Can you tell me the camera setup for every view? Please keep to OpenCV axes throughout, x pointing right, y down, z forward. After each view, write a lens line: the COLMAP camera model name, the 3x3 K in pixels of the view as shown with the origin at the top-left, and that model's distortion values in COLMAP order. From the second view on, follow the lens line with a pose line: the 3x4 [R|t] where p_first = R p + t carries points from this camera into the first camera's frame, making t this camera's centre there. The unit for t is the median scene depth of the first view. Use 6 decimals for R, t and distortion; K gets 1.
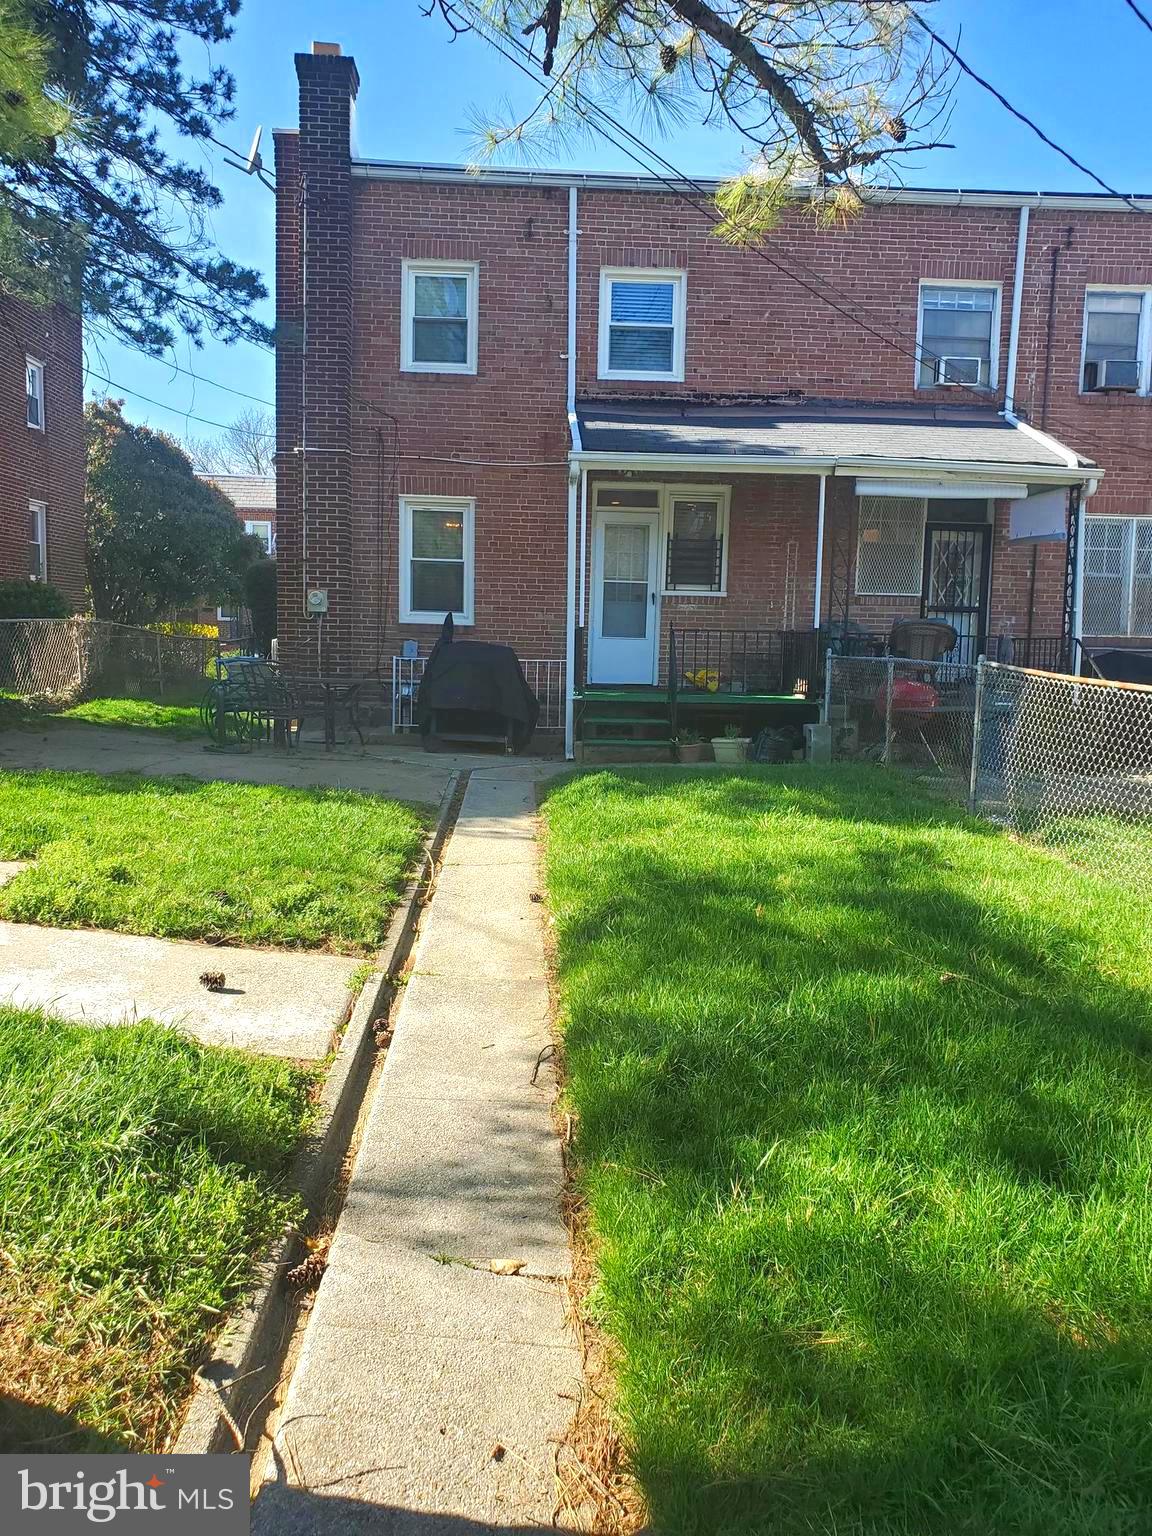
lens RADIAL K [[1217.9, 0, 573.2], [0, 1217.9, 755.6], [0, 0, 1]] dist [0.014184, 0.005874]
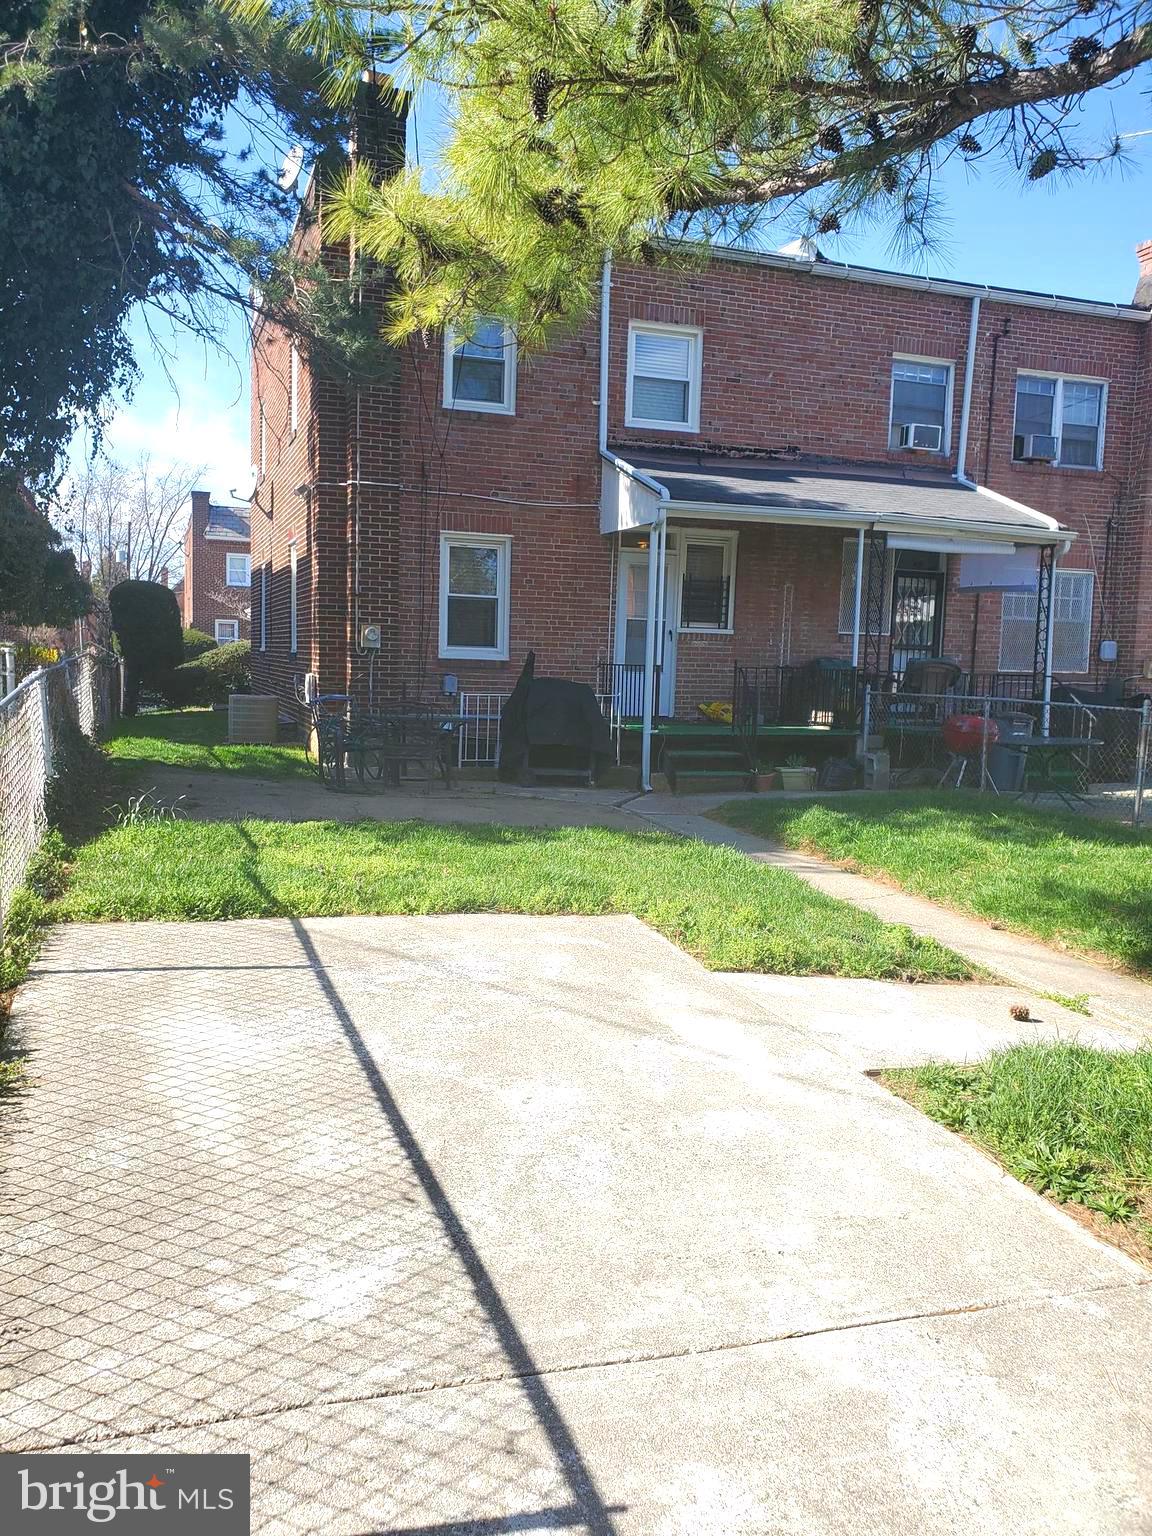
lens RADIAL K [[1217.9, 0, 567.5], [0, 1217.9, 779.5], [0, 0, 1]] dist [0.014184, 0.005874]
pose [[0.959133, -0.024682, 0.281878, -0.329546], [0.022248, 0.999682, 0.011832, -0.018581], [-0.282081, -0.005077, 0.959377, 0.006869]]
